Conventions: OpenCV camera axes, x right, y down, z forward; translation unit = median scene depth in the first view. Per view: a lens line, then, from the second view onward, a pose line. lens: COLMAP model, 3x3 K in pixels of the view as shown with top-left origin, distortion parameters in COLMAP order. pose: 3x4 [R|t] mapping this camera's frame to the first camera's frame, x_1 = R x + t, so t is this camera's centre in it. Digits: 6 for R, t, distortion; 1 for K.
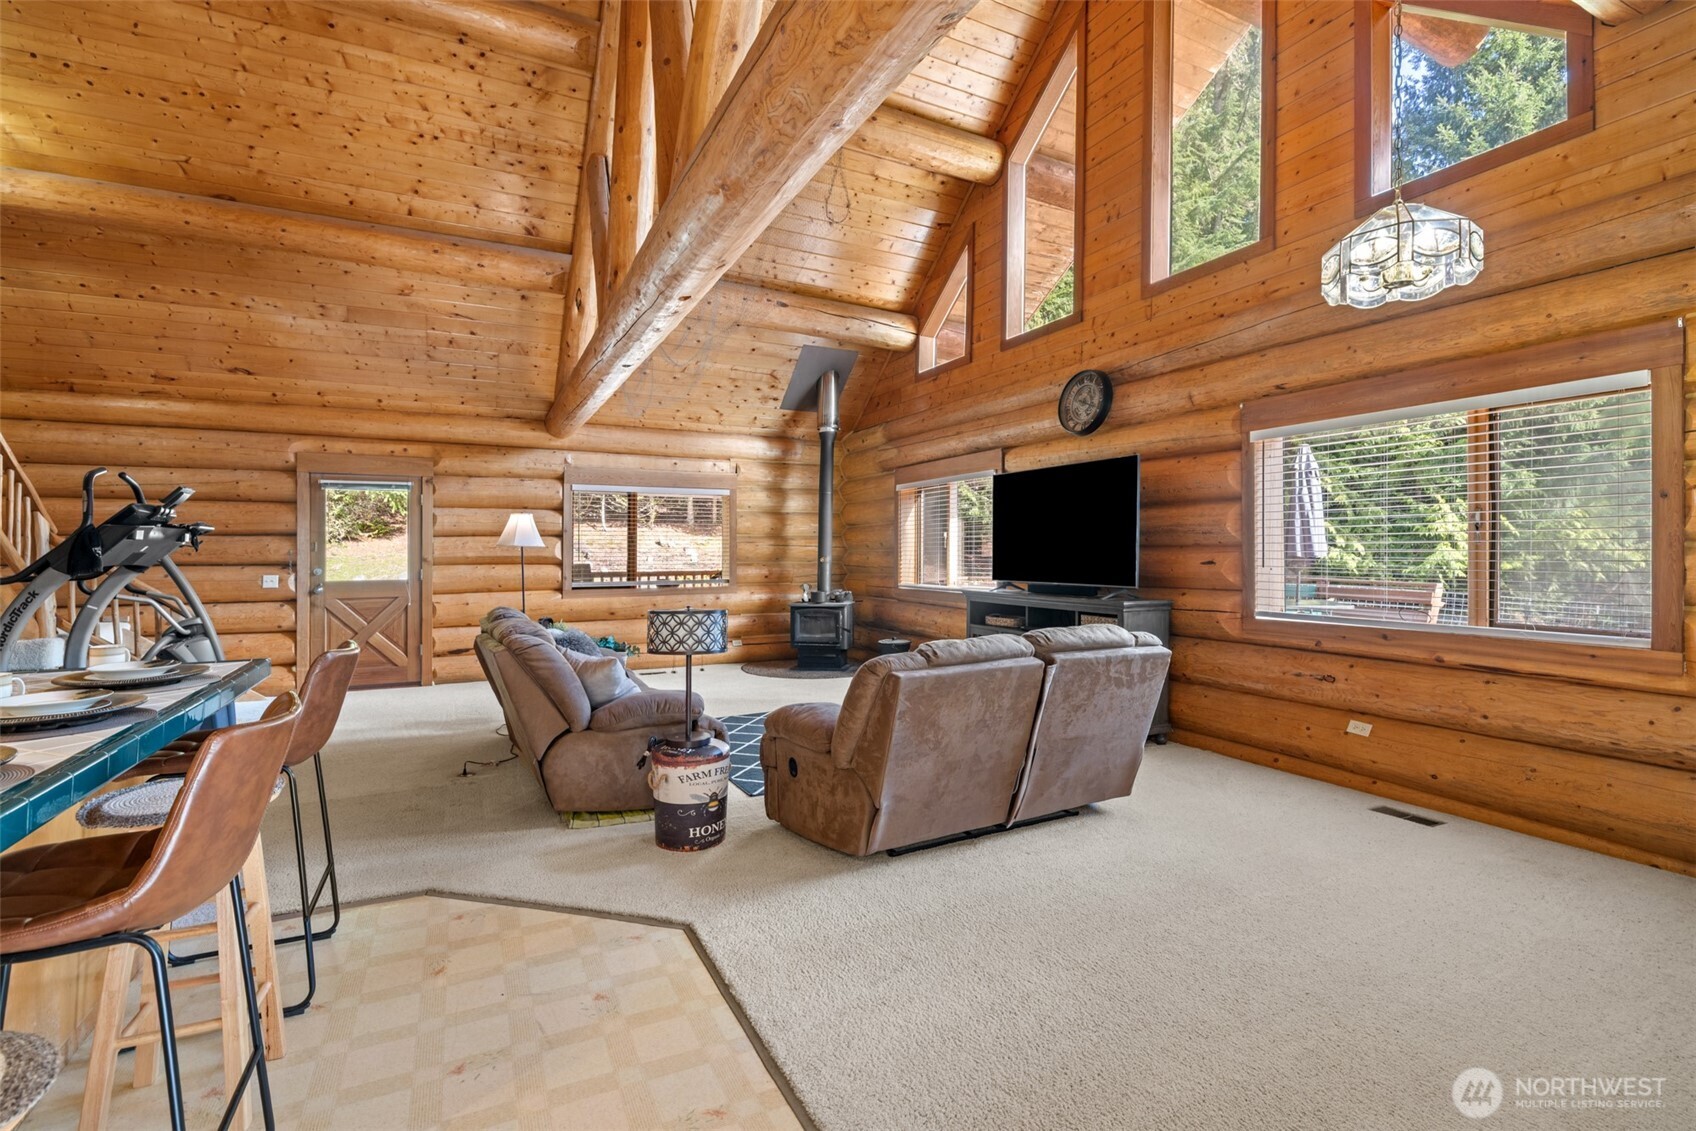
lens RADIAL K [[780.9, 0, 838.4], [0, 780.9, 548.3], [0, 0, 1]] dist [-0.002421, -0.000424]
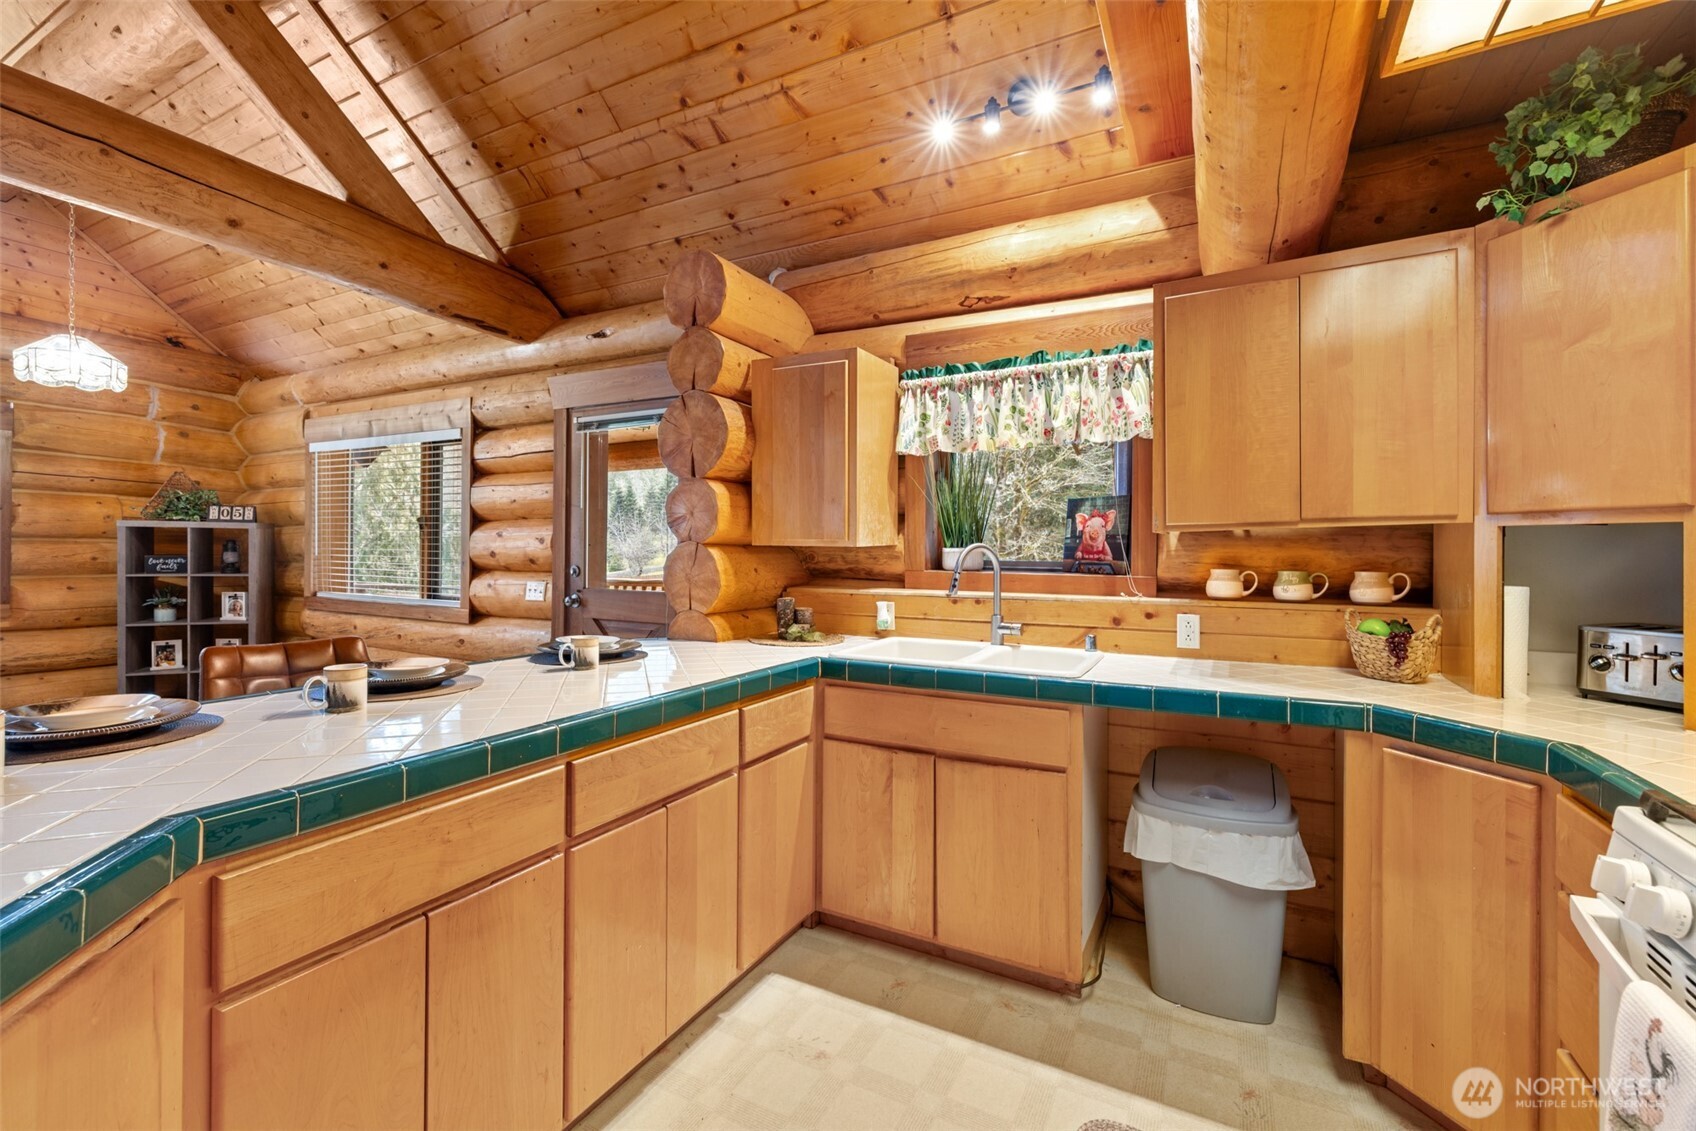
lens RADIAL K [[720.7, 0, 840.9], [0, 720.7, 555.4], [0, 0, 1]] dist [0.001913, -0.000414]
pose [[-0.585942, -0.005888, 0.810332, -0.522232], [-0.011741, 0.999930, -0.001224, 0.004854], [-0.810268, -0.010231, -0.585970, 0.200421]]
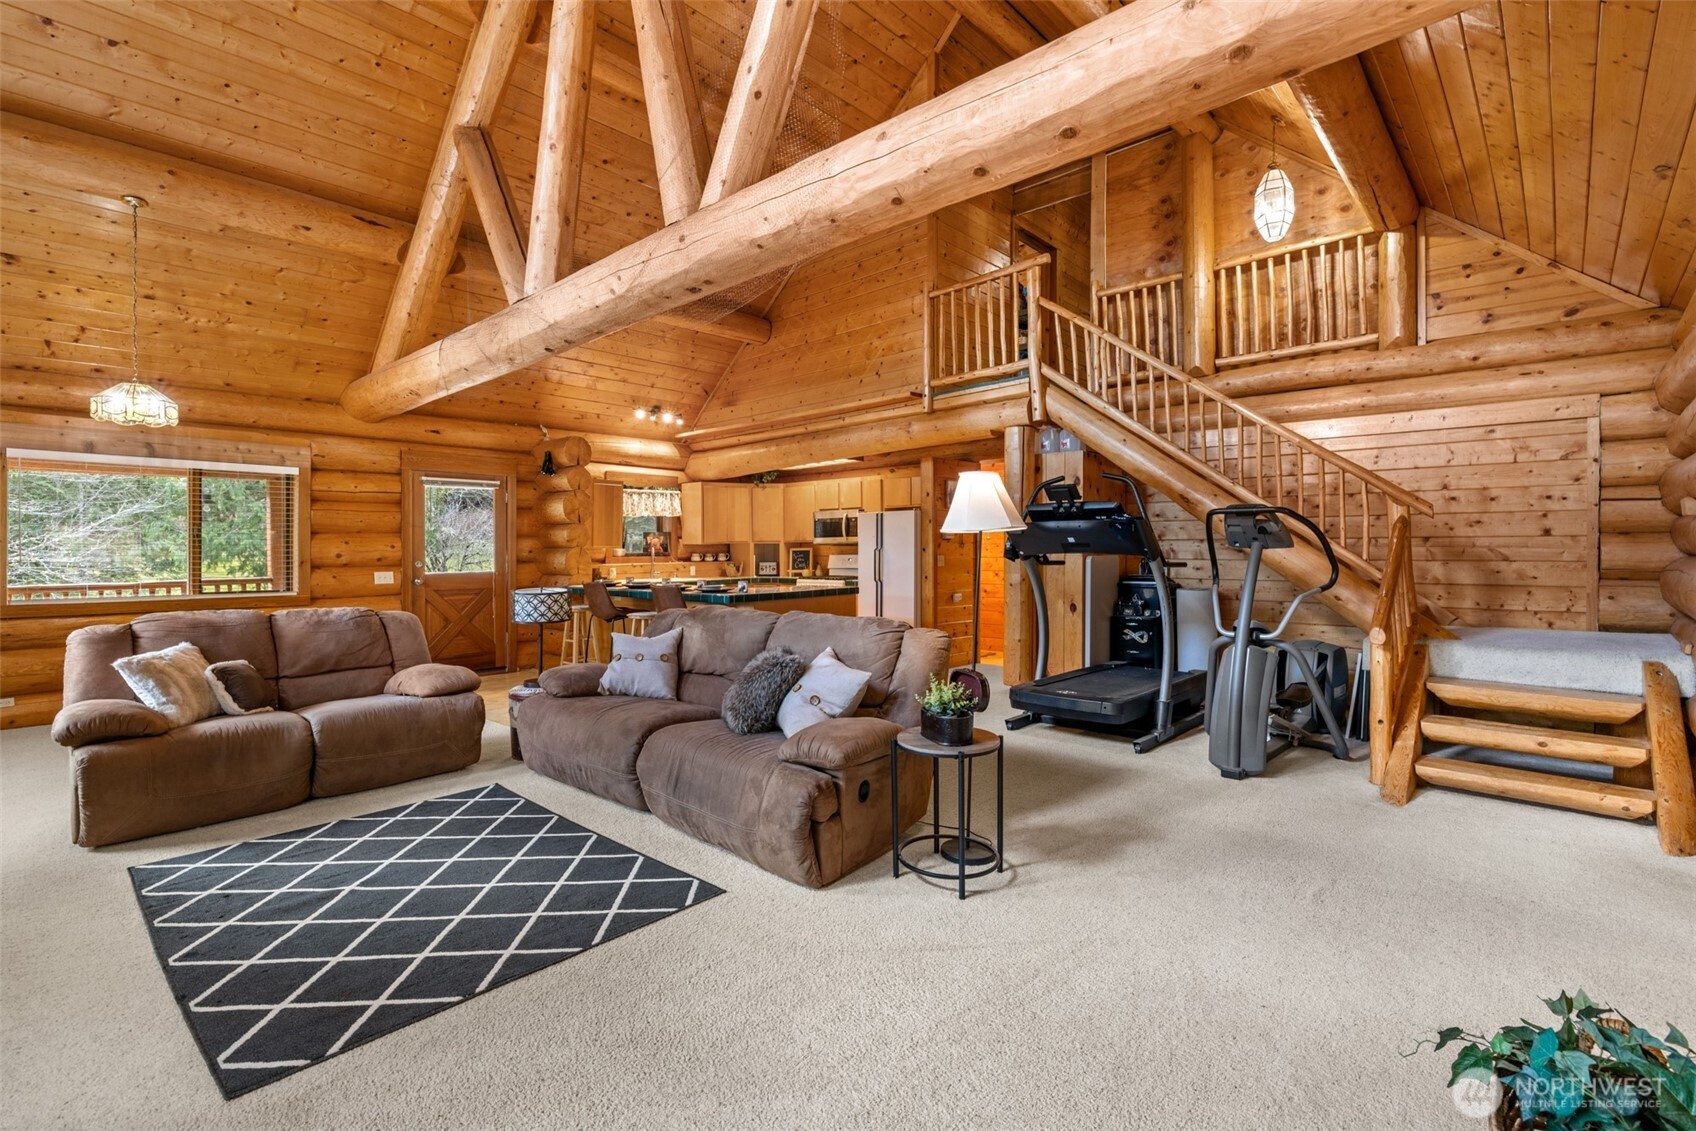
lens RADIAL K [[780.9, 0, 832.4], [0, 780.9, 543.9], [0, 0, 1]] dist [-0.002421, -0.000424]
pose [[-0.937946, 0.006159, -0.346726, -0.095342], [0.010372, 0.999893, -0.010296, 0.008024], [0.346626, -0.013254, -0.937910, 1.236299]]
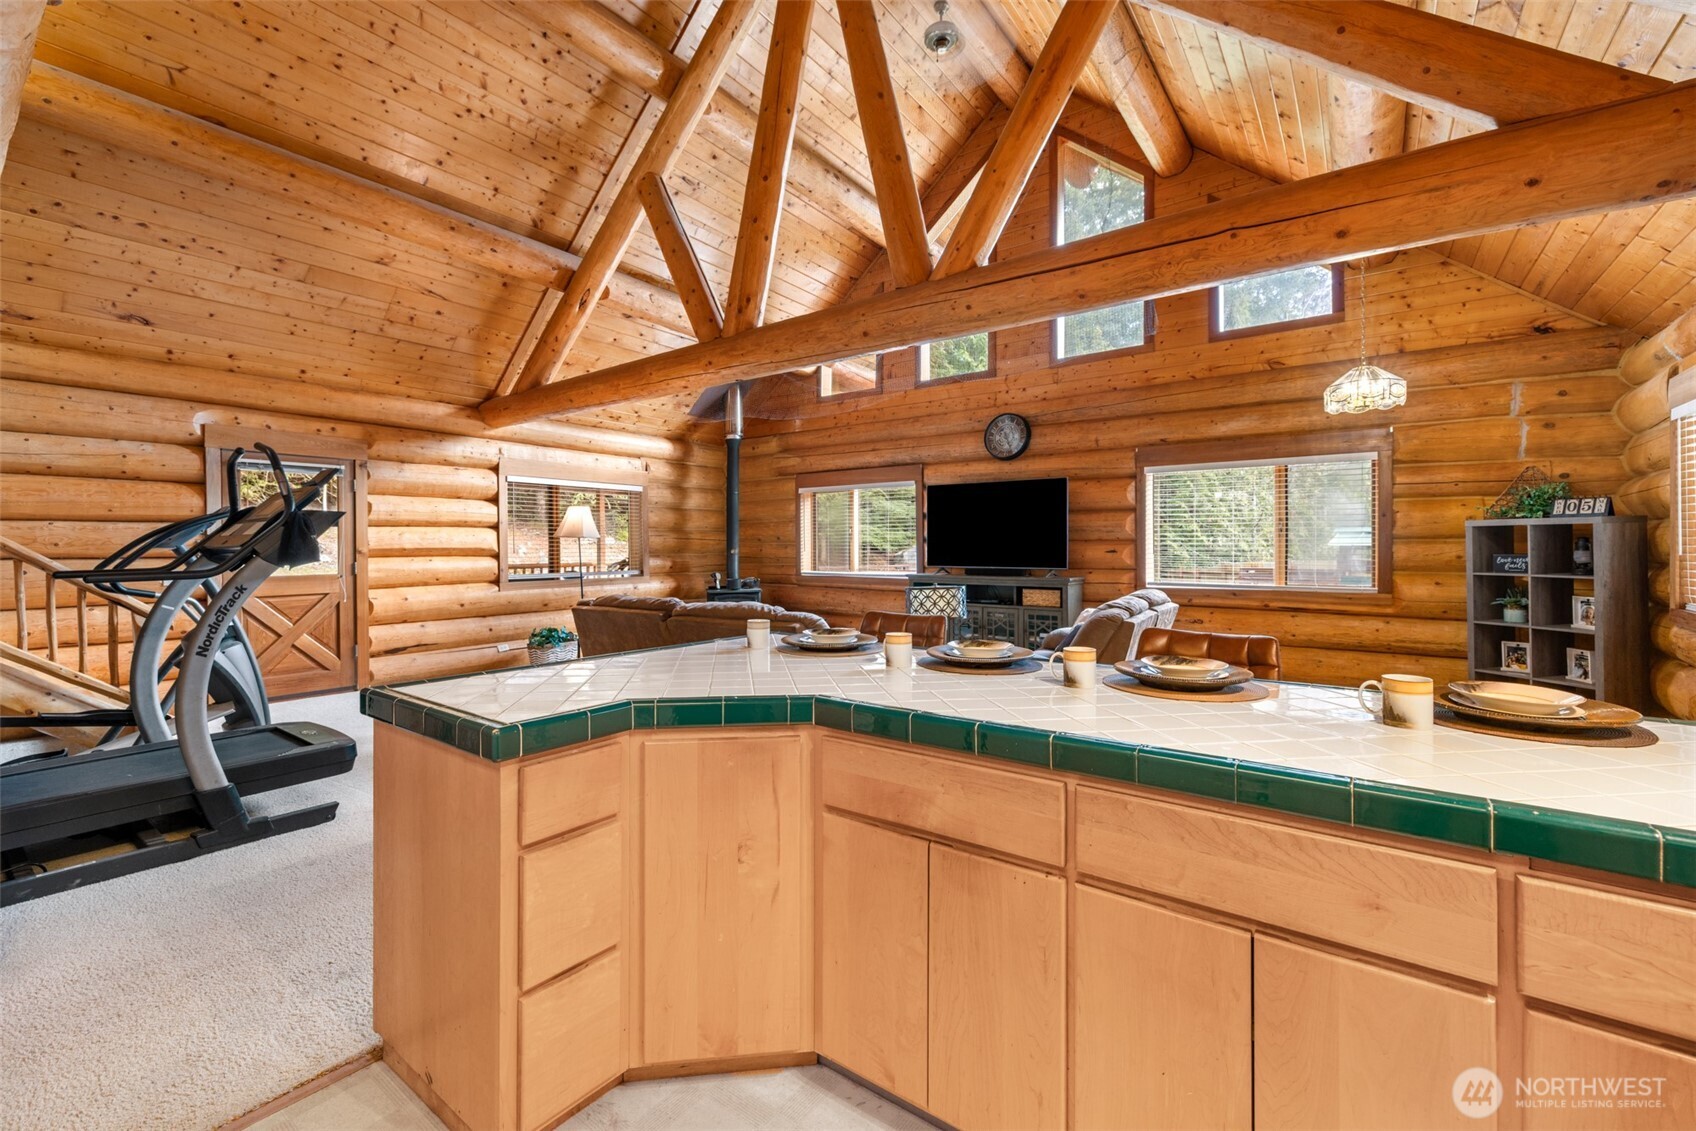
lens RADIAL K [[720.7, 0, 839.5], [0, 720.7, 546.3], [0, 0, 1]] dist [0.001913, -0.000414]
pose [[0.890974, 0.001520, 0.454051, -0.443221], [-0.003610, 0.999987, 0.003736, 0.003602], [-0.454039, -0.004968, 0.890968, -0.004624]]
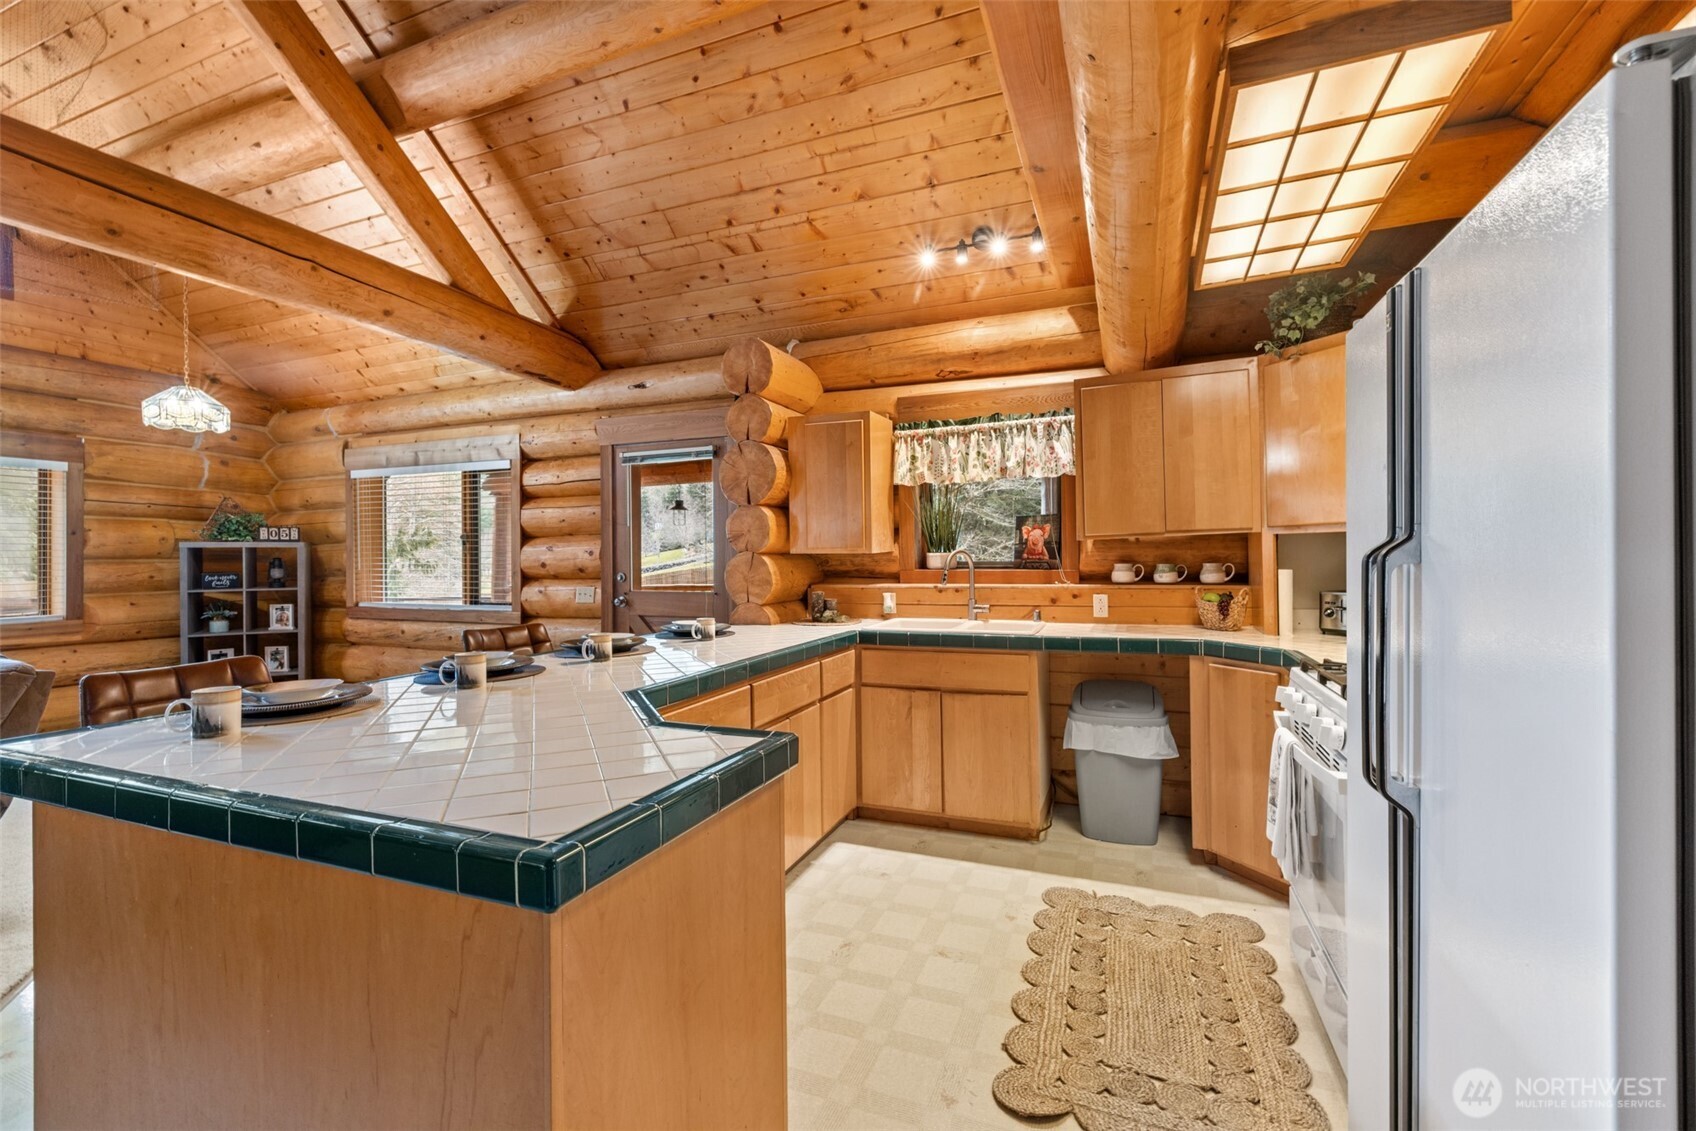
lens RADIAL K [[720.7, 0, 841.1], [0, 720.7, 556.5], [0, 0, 1]] dist [0.001913, -0.000414]
pose [[-0.665137, 0.011119, 0.746638, -0.601573], [0.009056, 0.999936, -0.006823, 0.005491], [-0.746666, 0.002223, -0.665195, 0.343528]]
